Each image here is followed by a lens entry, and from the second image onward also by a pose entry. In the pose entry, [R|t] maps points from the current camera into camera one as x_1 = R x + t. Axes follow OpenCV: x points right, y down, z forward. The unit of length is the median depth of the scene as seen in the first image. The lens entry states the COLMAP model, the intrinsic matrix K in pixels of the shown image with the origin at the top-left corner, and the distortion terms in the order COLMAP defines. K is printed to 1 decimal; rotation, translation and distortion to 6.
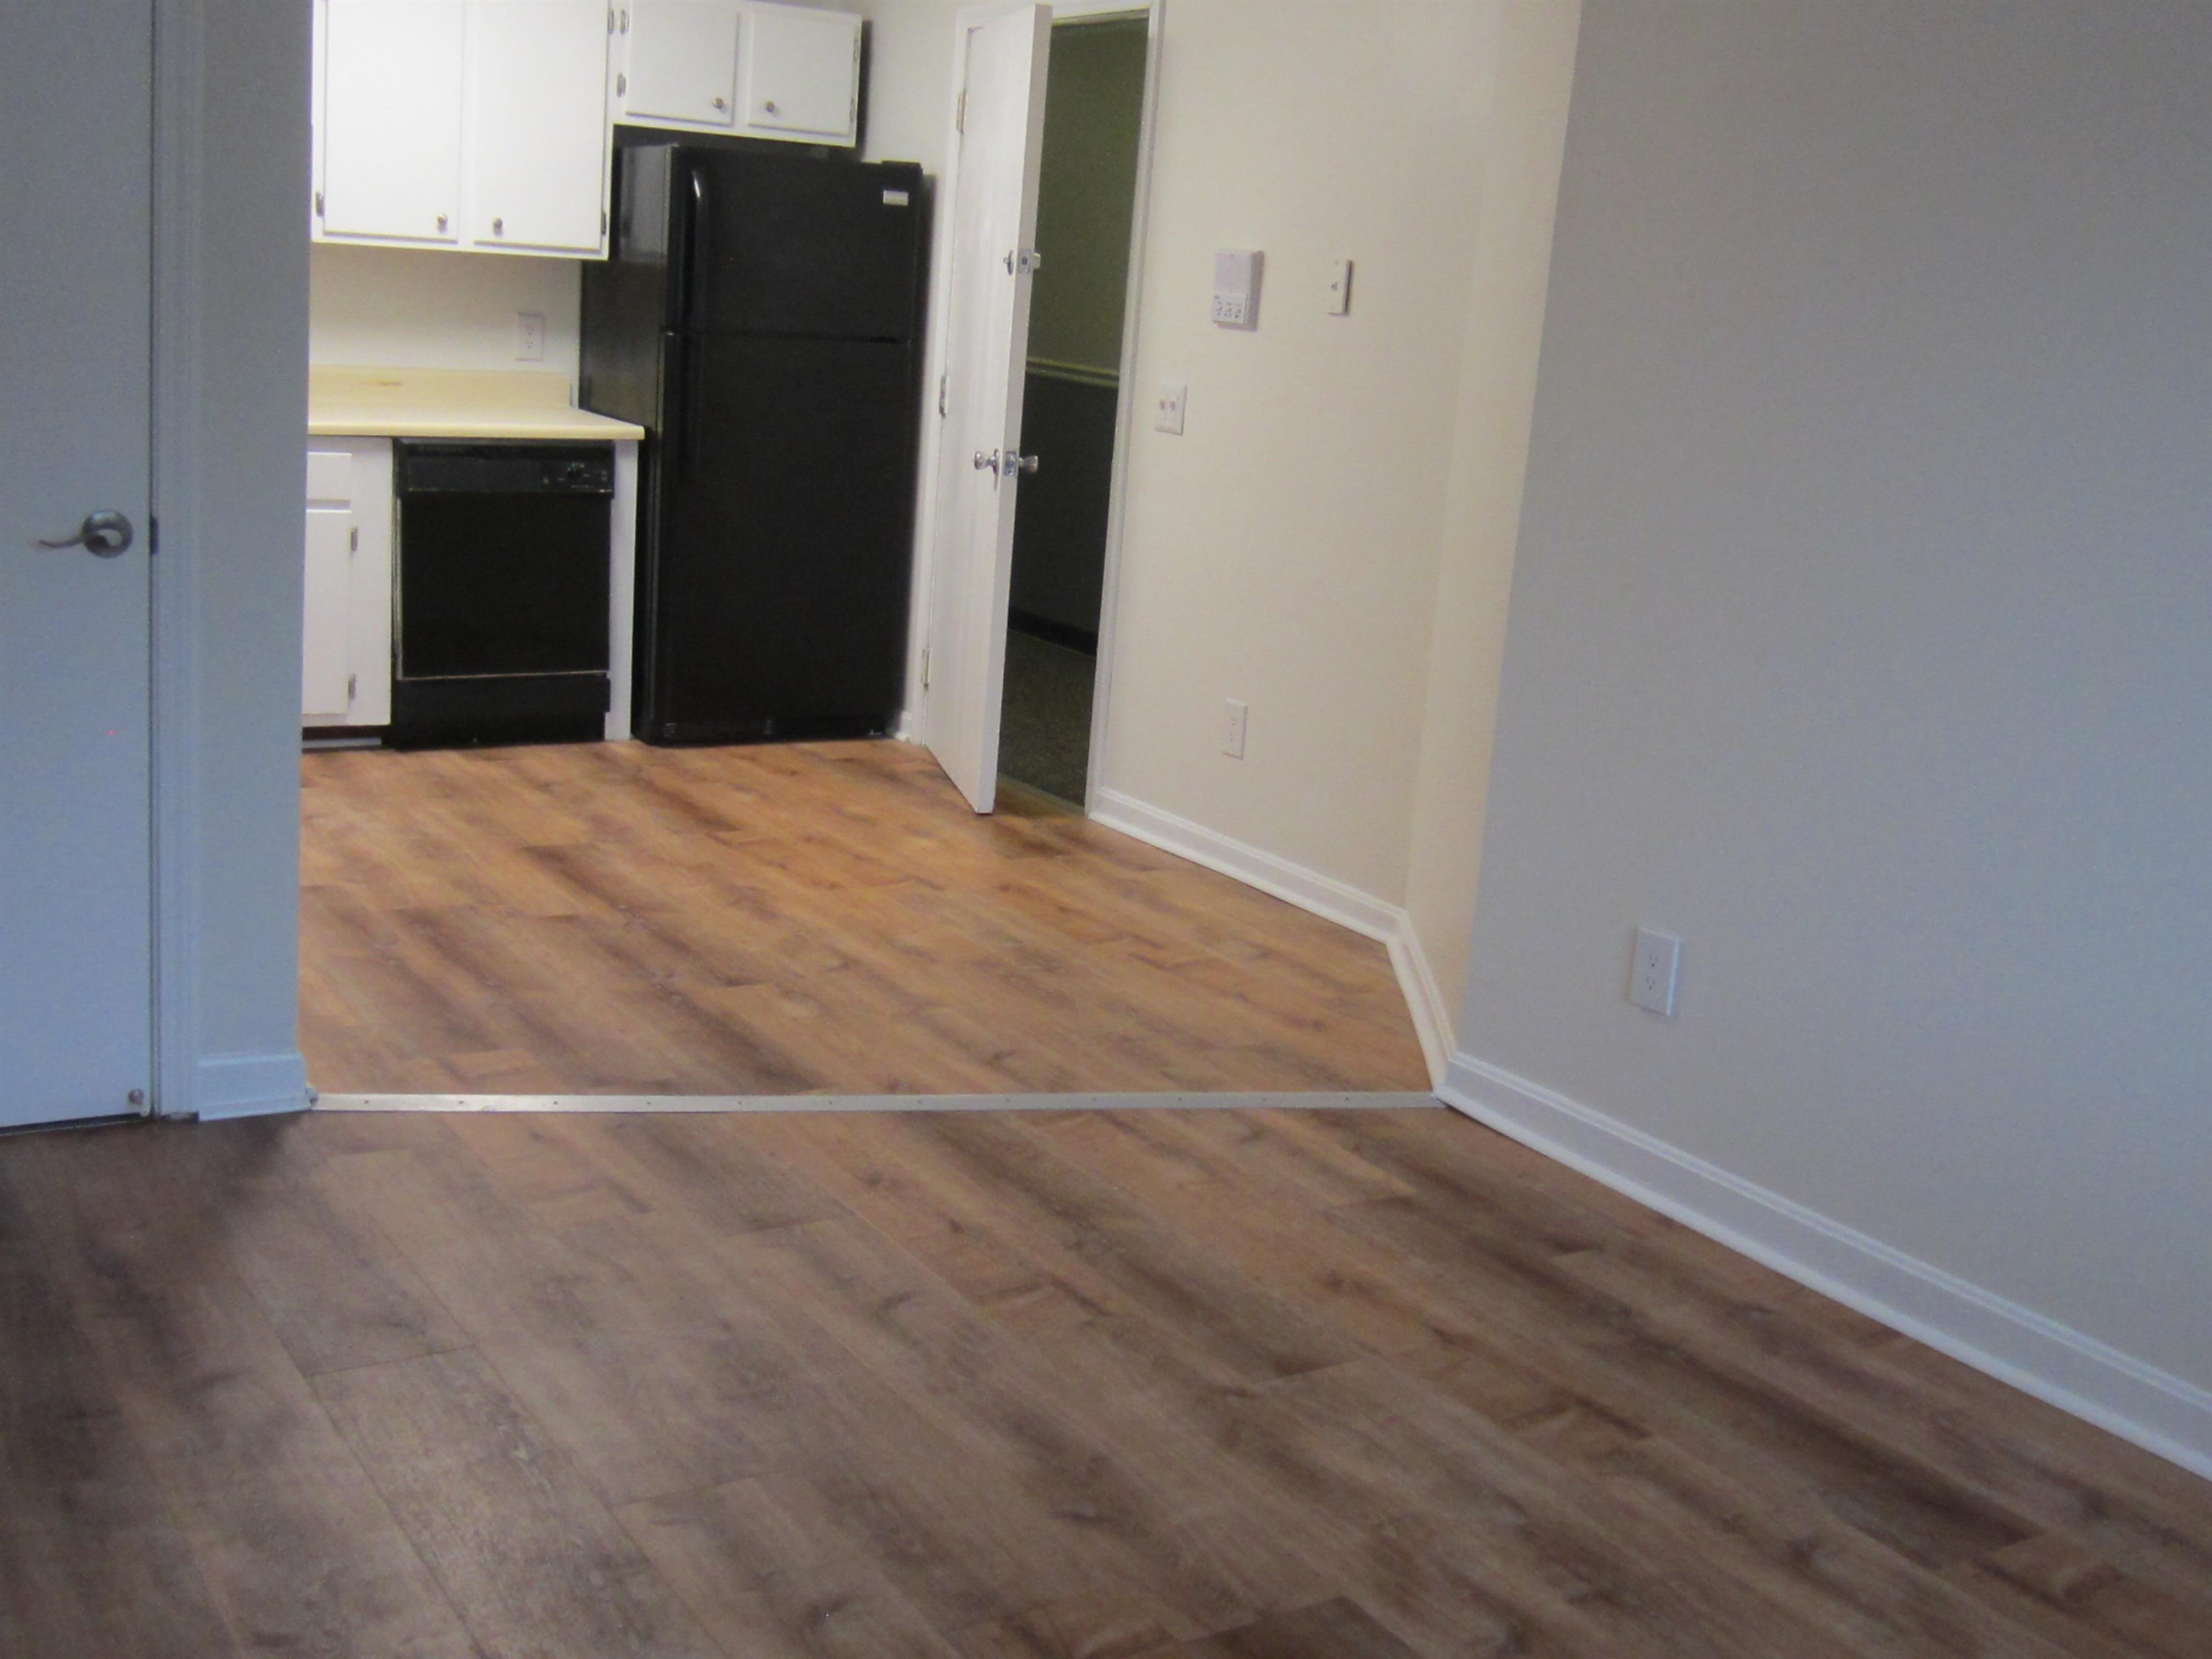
lens RADIAL K [[2429.3, 0, 1124.7], [0, 2429.3, 886.4], [0, 0, 1]] dist [-0.025291, 0.000000]
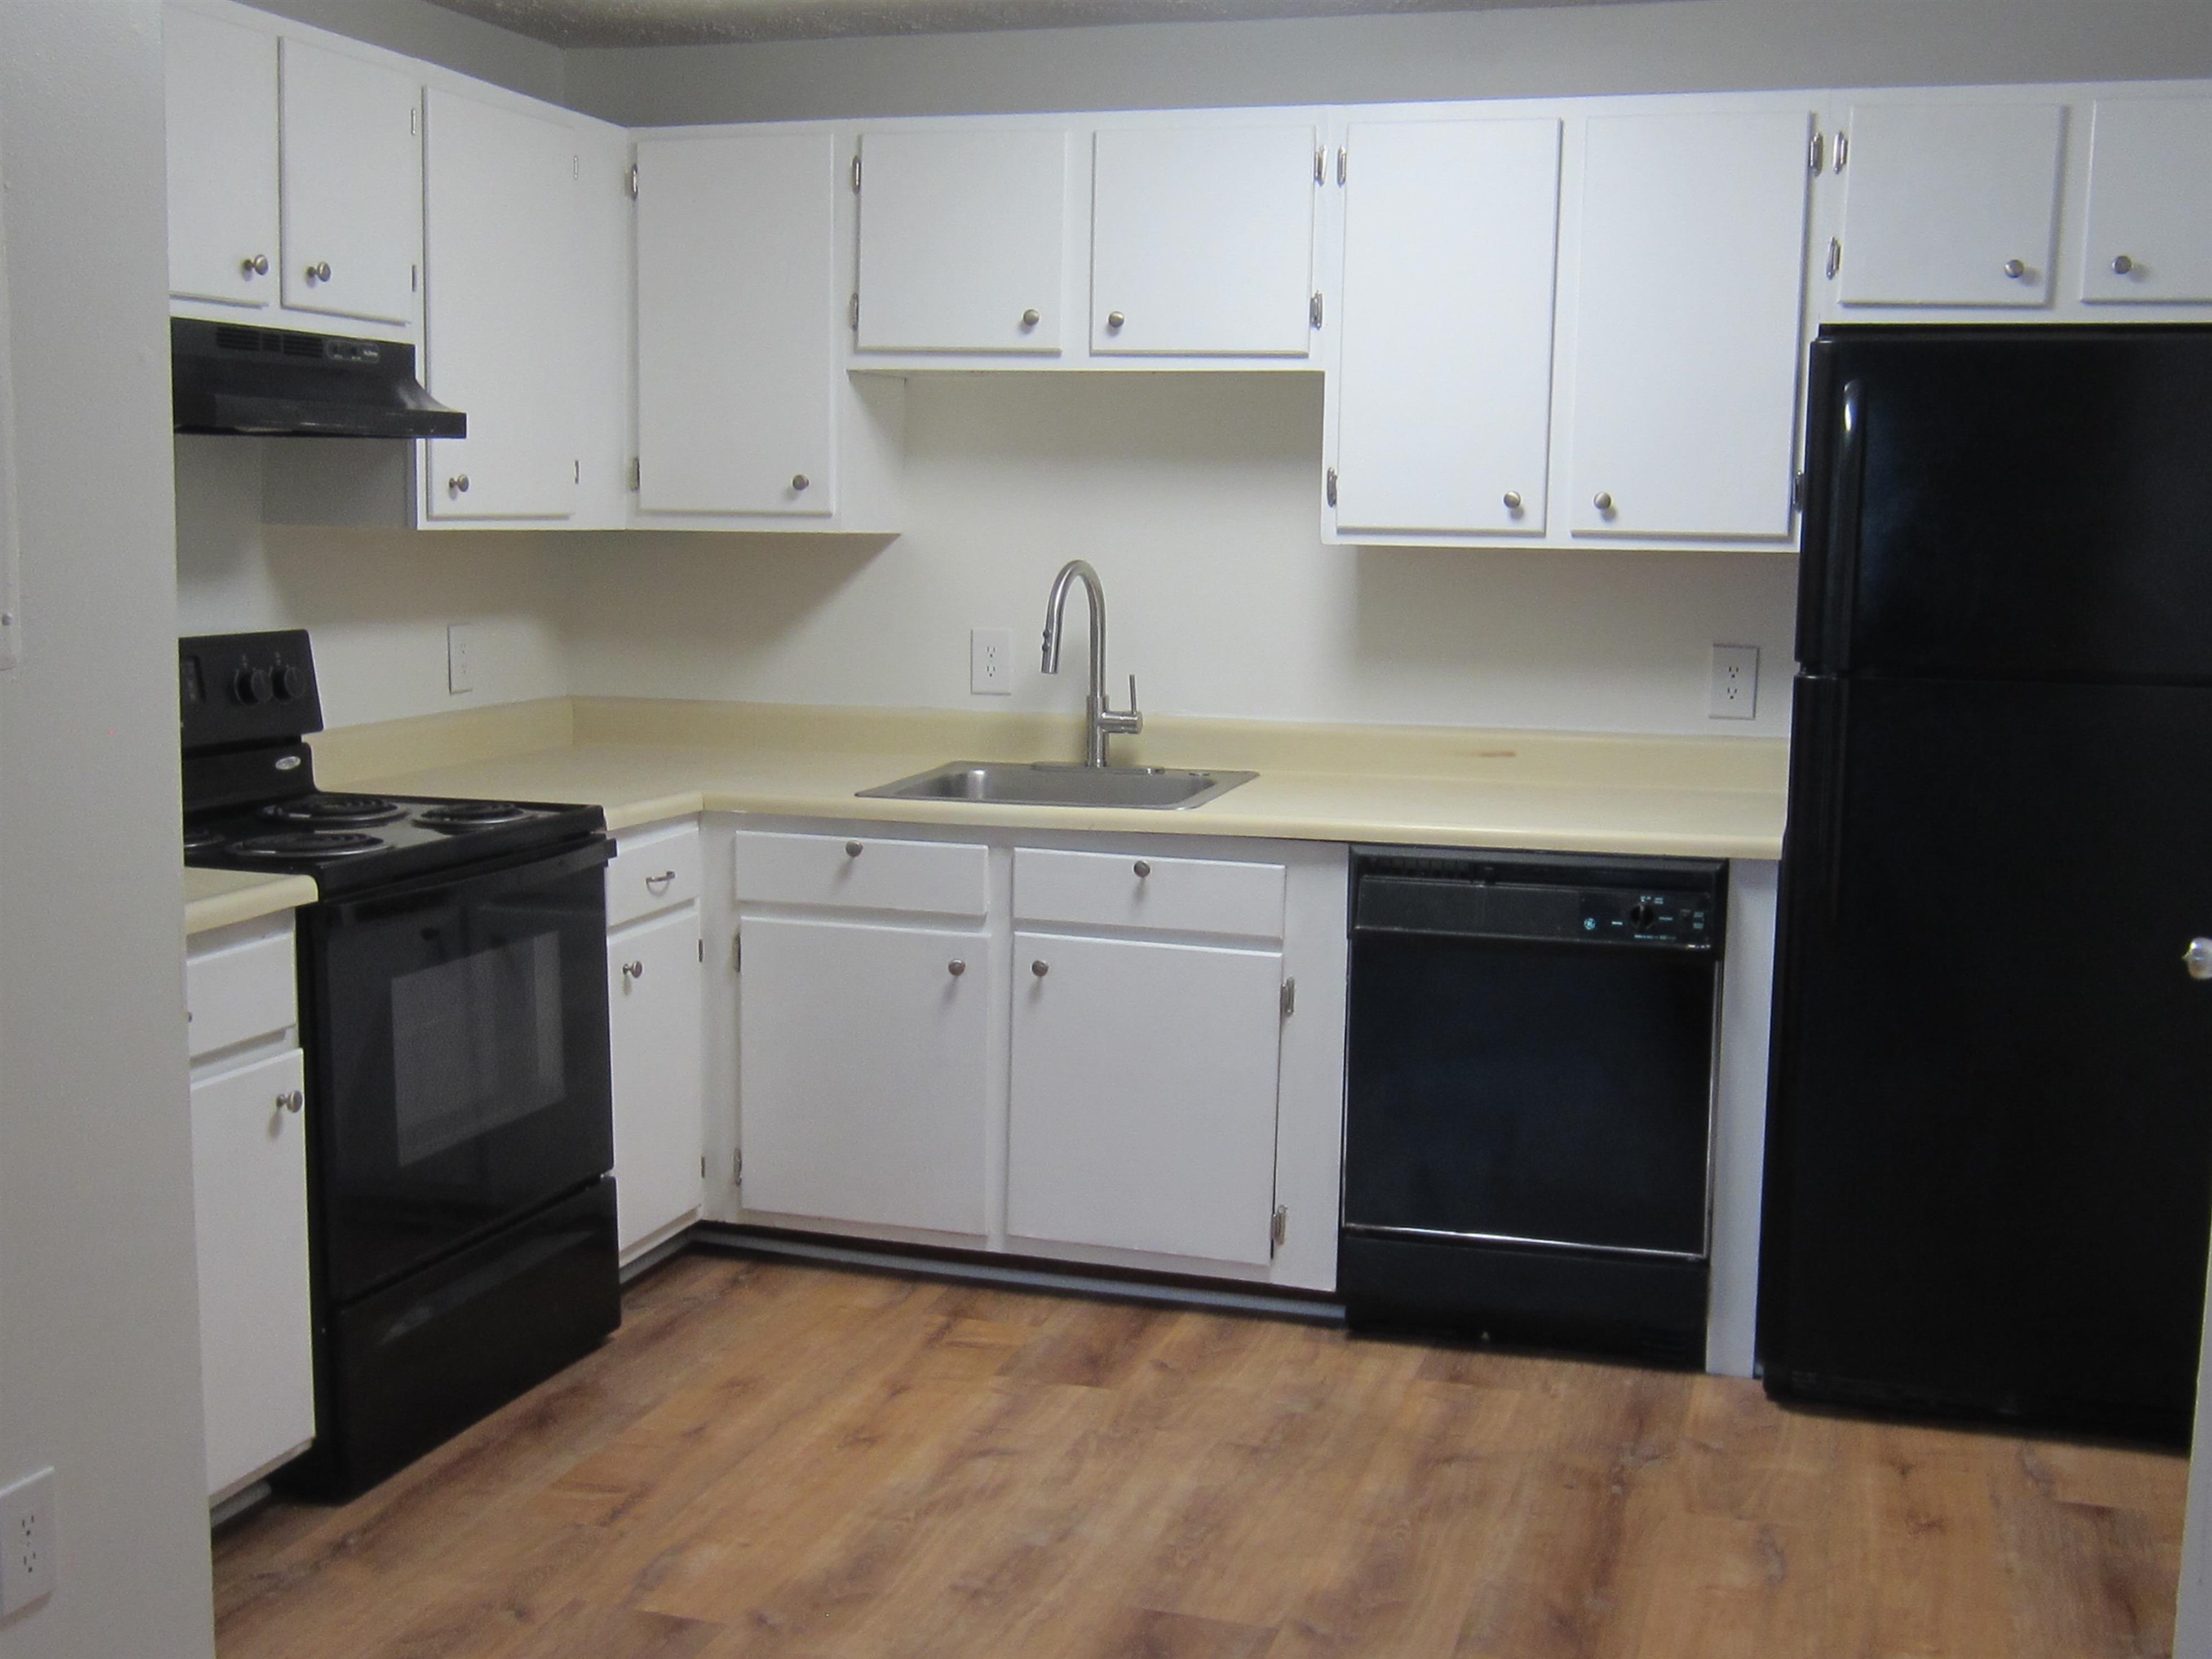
lens RADIAL K [[2429.3, 0, 1115.9], [0, 2429.3, 840.7], [0, 0, 1]] dist [-0.025291, 0.000000]
pose [[0.652112, 0.039031, -0.757117, 0.134076], [-0.155533, 0.984319, -0.083219, -0.124232], [0.741997, 0.172025, 0.647957, 0.547568]]
